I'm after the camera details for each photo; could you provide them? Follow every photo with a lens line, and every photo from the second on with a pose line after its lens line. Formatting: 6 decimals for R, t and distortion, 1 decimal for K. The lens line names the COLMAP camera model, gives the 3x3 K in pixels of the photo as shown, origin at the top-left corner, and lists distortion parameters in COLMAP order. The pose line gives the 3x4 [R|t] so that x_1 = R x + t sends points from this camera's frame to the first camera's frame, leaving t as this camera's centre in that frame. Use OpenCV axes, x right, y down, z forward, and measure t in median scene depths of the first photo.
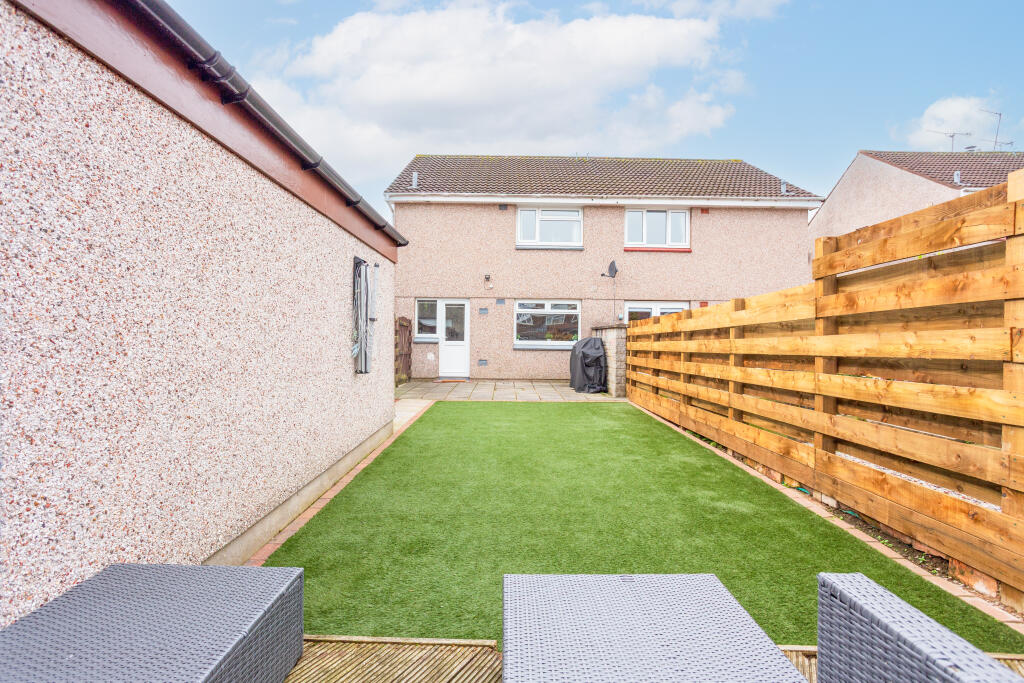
lens RADIAL K [[500.8, 0, 504.9], [0, 500.8, 342.8], [0, 0, 1]] dist [-0.055067, 0.033442]
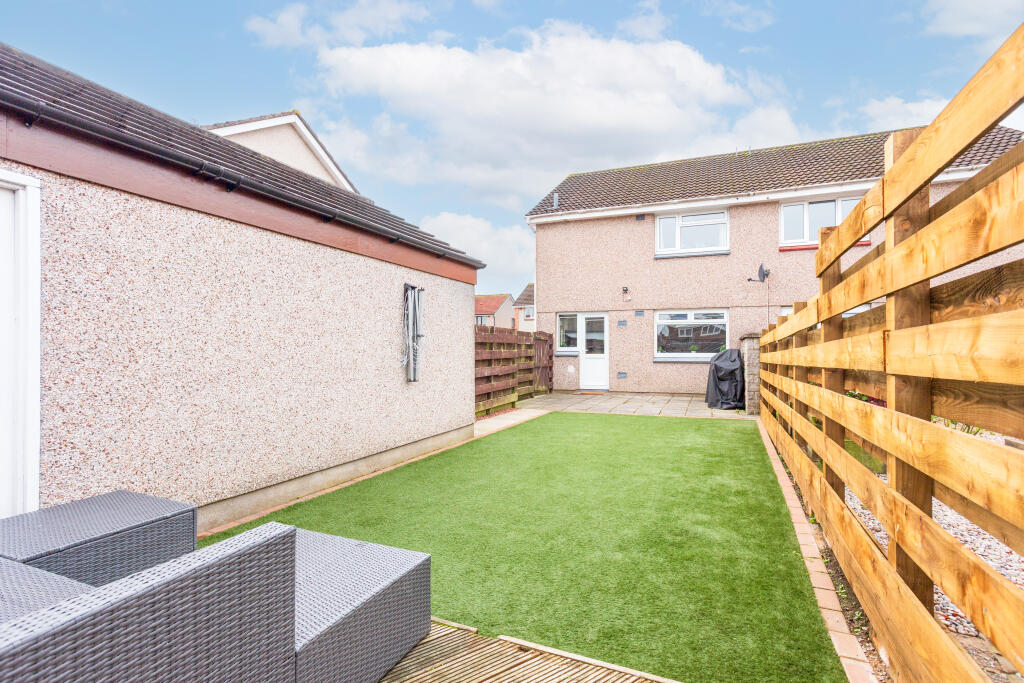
lens RADIAL K [[498.3, 0, 497.7], [0, 498.3, 343.6], [0, 0, 1]] dist [-0.055350, 0.035913]
pose [[0.914113, -0.015405, -0.405166, 0.169929], [0.005012, 0.999631, -0.026699, 0.001825], [0.405428, 0.022376, 0.913853, 0.000575]]
